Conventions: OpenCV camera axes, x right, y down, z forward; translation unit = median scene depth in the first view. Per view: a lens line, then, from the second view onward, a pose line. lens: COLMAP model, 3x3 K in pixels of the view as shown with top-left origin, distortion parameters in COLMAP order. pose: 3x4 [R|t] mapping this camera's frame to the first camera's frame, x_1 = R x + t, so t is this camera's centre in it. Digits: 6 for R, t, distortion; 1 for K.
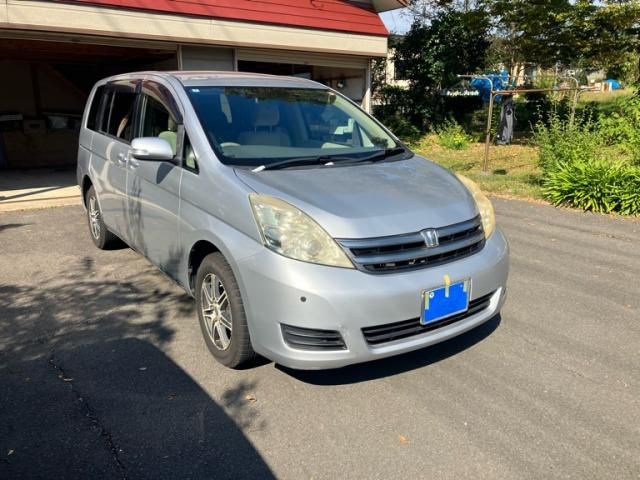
lens RADIAL K [[502.1, 0, 320.0], [0, 502.1, 240.0], [0, 0, 1]] dist [0.013024, -0.007724]
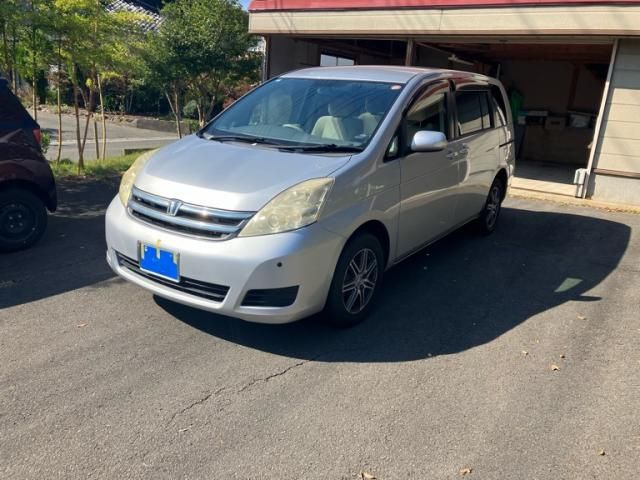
lens RADIAL K [[502.1, 0, 320.0], [0, 502.1, 240.0], [0, 0, 1]] dist [0.013024, -0.007724]
pose [[0.407073, 0.287344, -0.867021, 0.431009], [-0.290089, 0.940755, 0.175582, -0.072599], [0.866106, 0.180039, 0.466311, 0.242598]]
